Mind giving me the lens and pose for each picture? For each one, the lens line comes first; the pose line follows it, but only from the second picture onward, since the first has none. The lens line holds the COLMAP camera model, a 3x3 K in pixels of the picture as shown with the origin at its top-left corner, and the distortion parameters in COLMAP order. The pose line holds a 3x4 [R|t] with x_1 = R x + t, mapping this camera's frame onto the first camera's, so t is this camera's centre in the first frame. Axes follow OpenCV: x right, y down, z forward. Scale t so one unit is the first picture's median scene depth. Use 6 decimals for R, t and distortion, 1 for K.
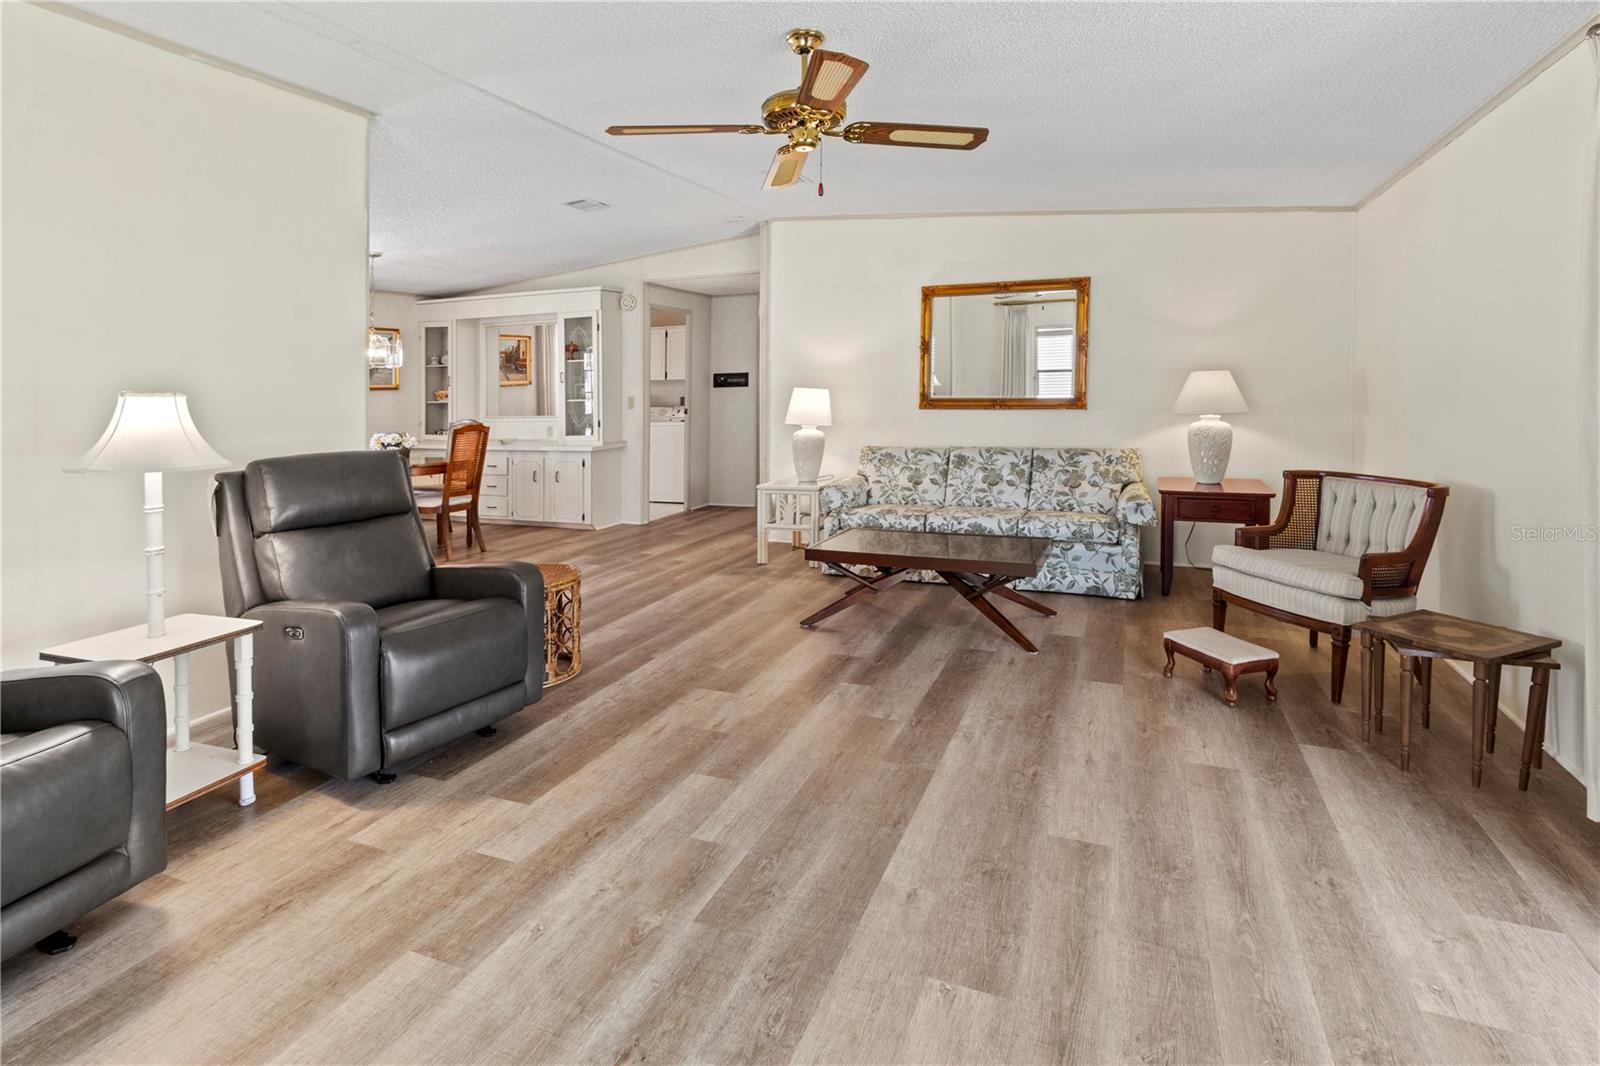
lens RADIAL K [[788.1, 0, 816.6], [0, 788.1, 370.8], [0, 0, 1]] dist [0.001438, -0.000804]
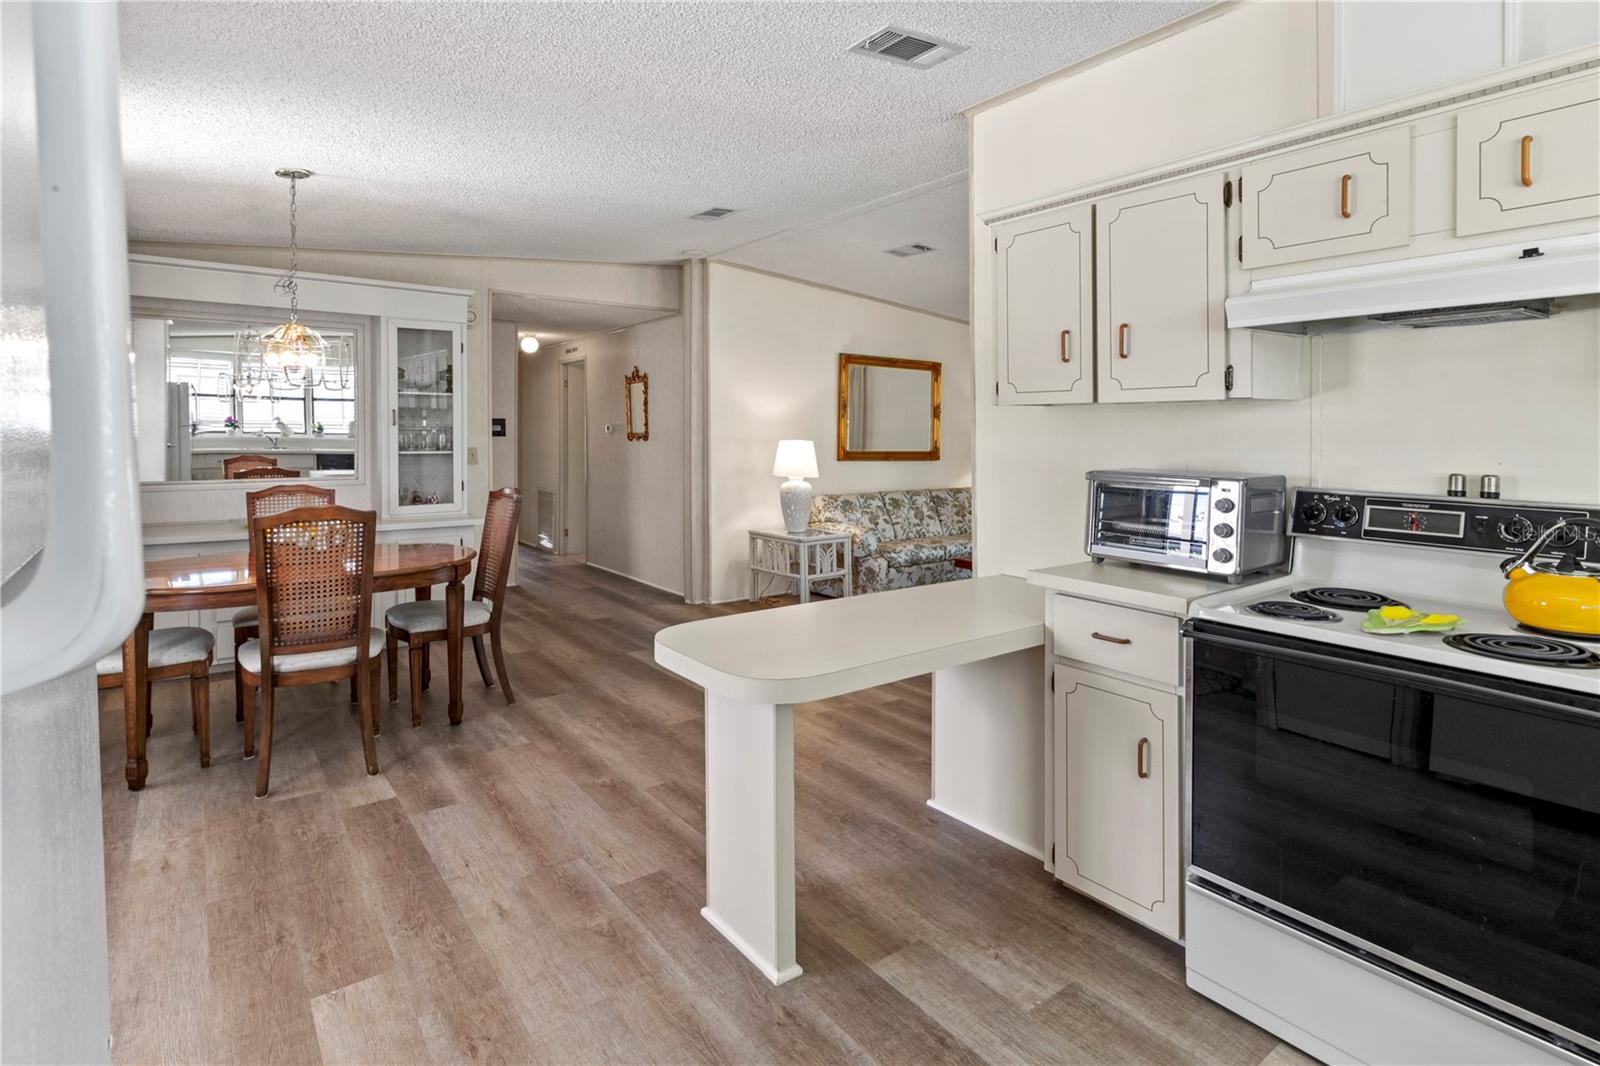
lens RADIAL K [[808.8, 0, 806.8], [0, 808.8, 424.2], [0, 0, 1]] dist [-0.000280, -0.000107]
pose [[0.509363, 0.033884, 0.859885, -0.965761], [-0.031949, 0.999280, -0.020451, 0.022772], [-0.859959, -0.017055, 0.510078, 0.482327]]
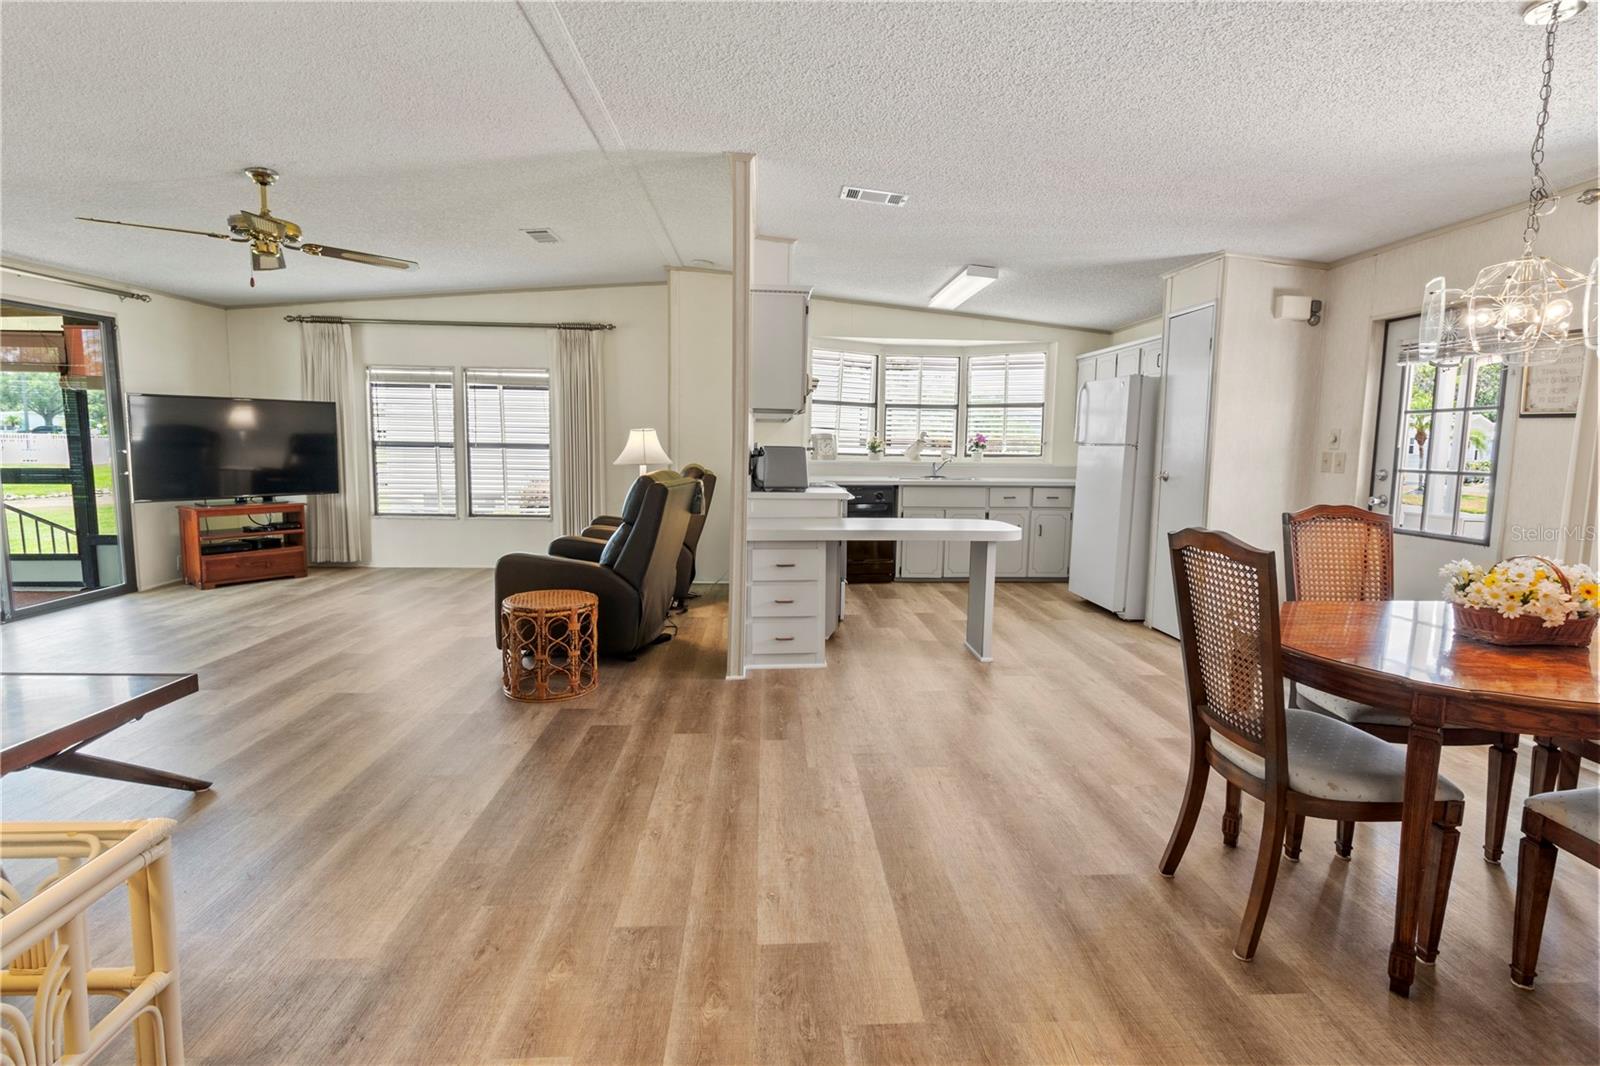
lens RADIAL K [[727.9, 0, 815.6], [0, 727.9, 514.2], [0, 0, 1]] dist [0.000429, 0.000251]
pose [[-0.900053, 0.054321, -0.432381, -0.168680], [0.014933, 0.995462, 0.093978, 0.032106], [0.435524, 0.078128, -0.896780, 1.299329]]
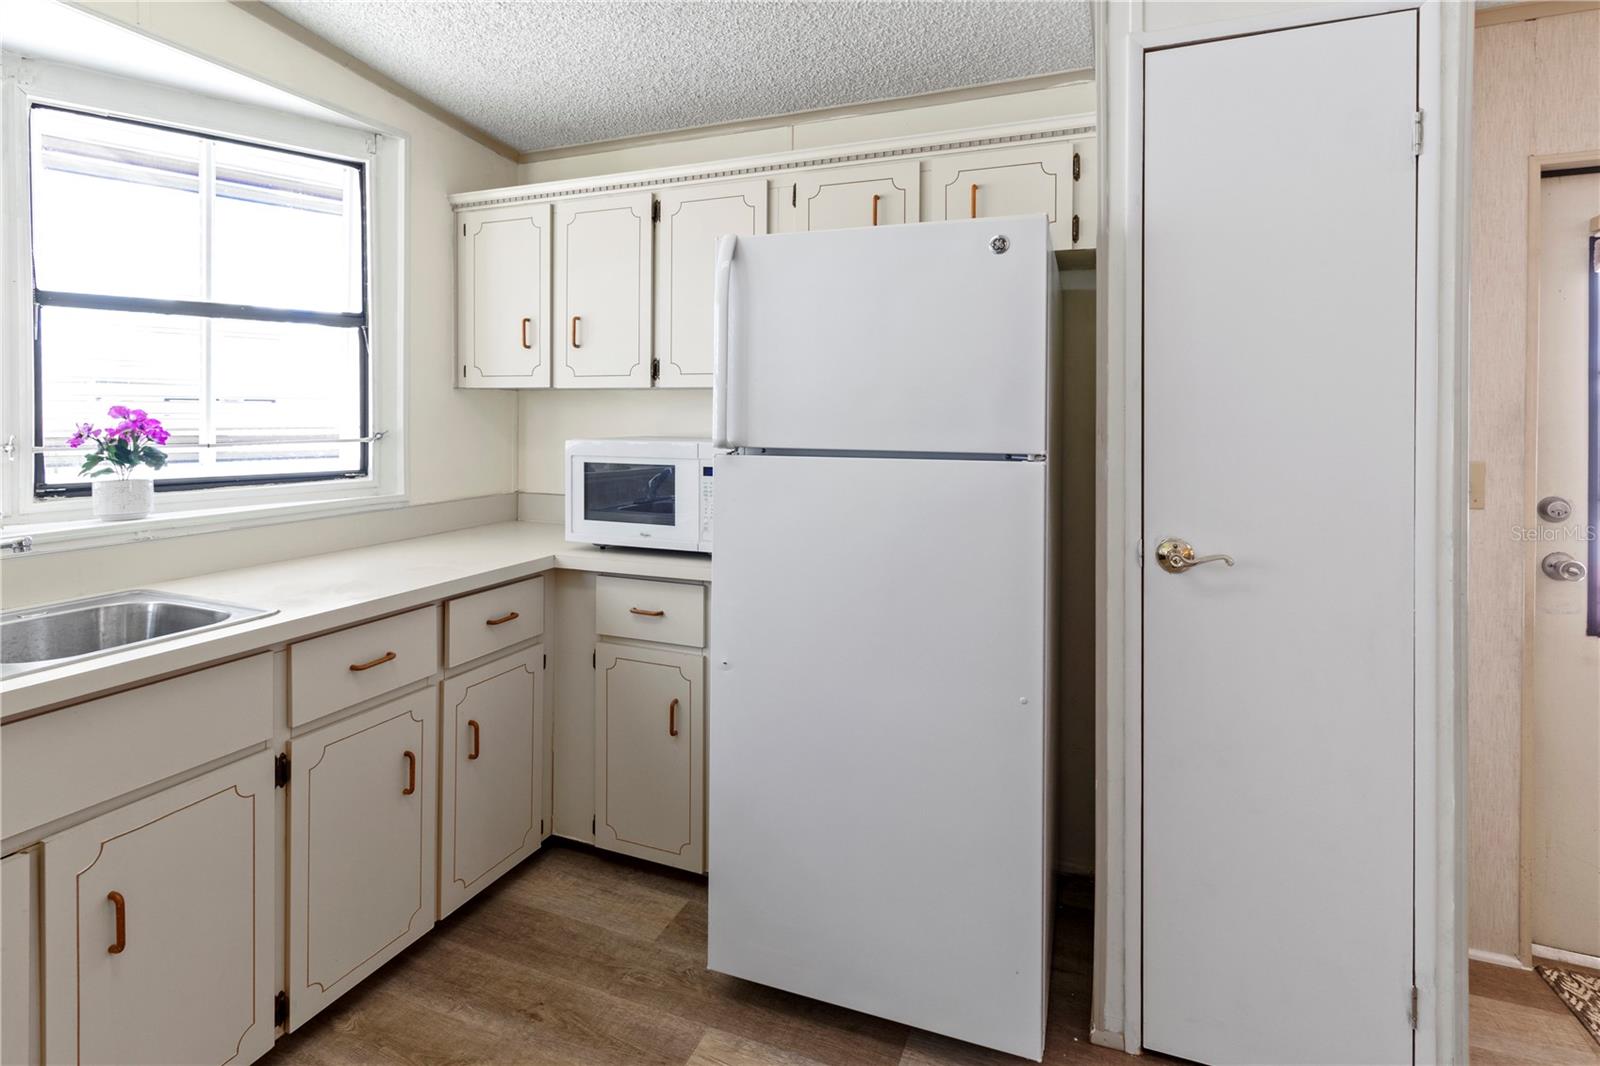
lens RADIAL K [[774.2, 0, 805.5], [0, 774.2, 418.9], [0, 0, 1]] dist [-0.002100, -0.000451]
pose [[0.017119, 0.022145, -0.999608, -0.638732], [0.014016, 0.999651, 0.022386, 0.018111], [0.999755, -0.014394, 0.016803, 0.562883]]
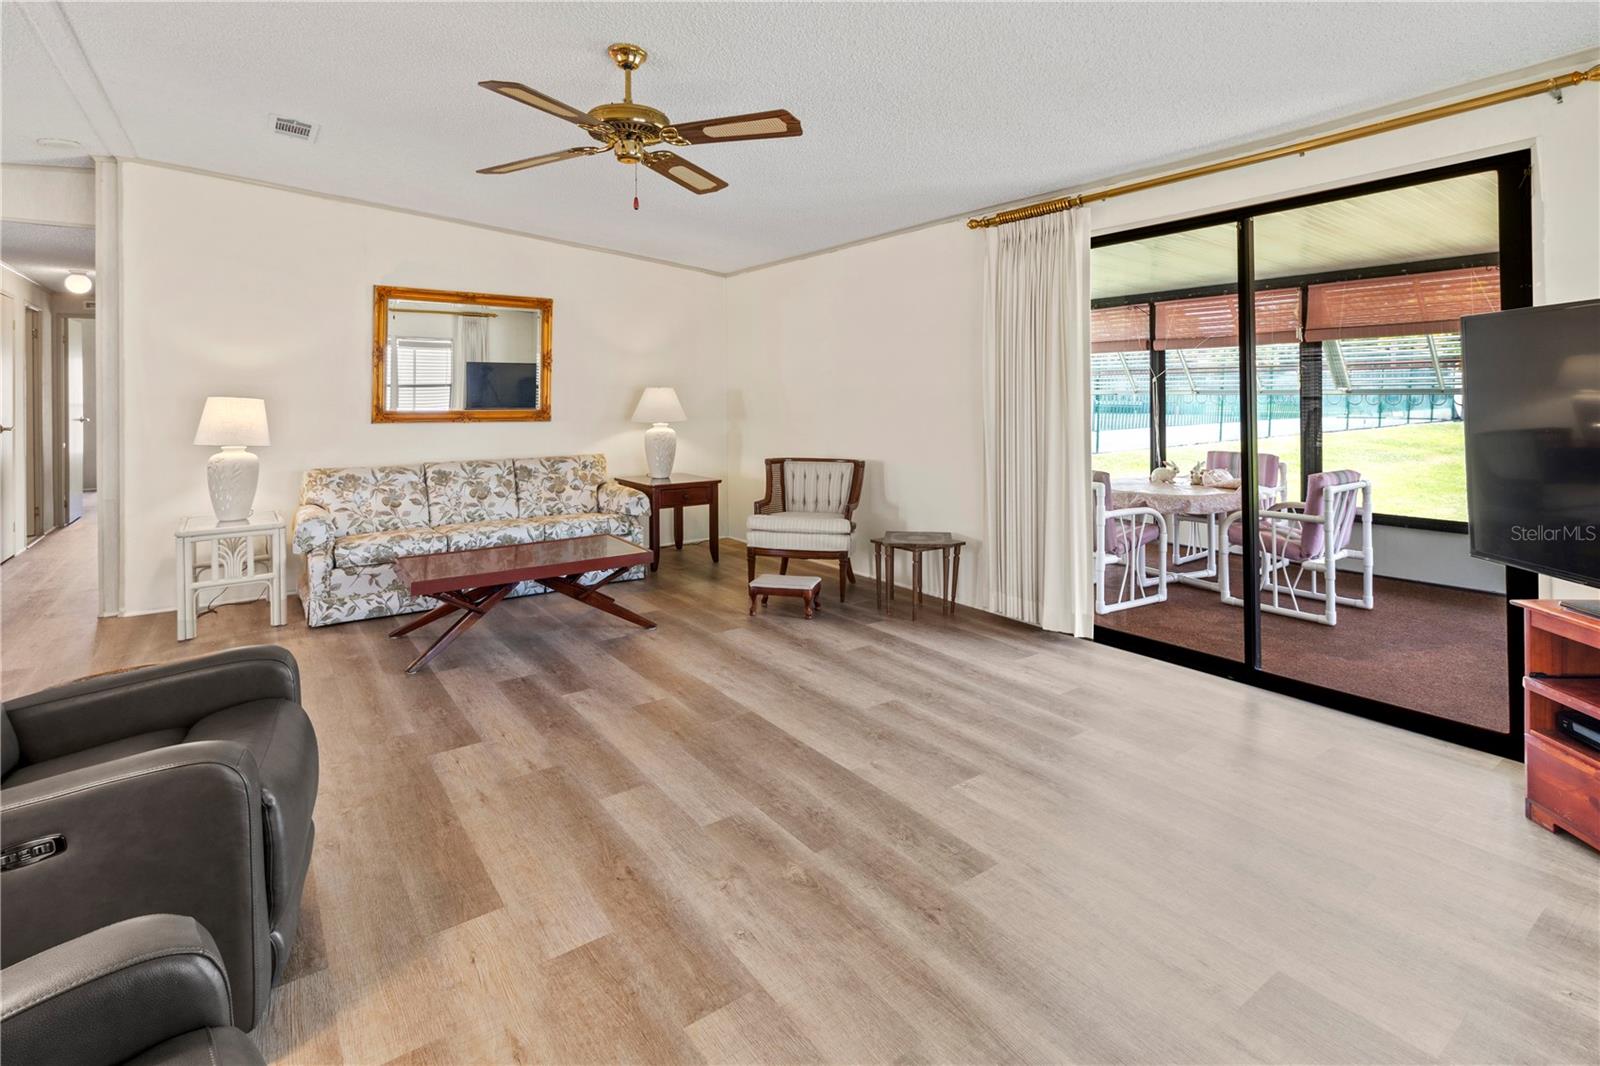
lens RADIAL K [[780.7, 0, 799.5], [0, 780.7, 387.0], [0, 0, 1]] dist [0.000383, 0.000140]
pose [[0.521656, 0.025997, 0.852760, -0.395123], [-0.022700, 0.999605, -0.016587, 0.012010], [-0.852854, -0.010705, 0.522040, 0.146360]]
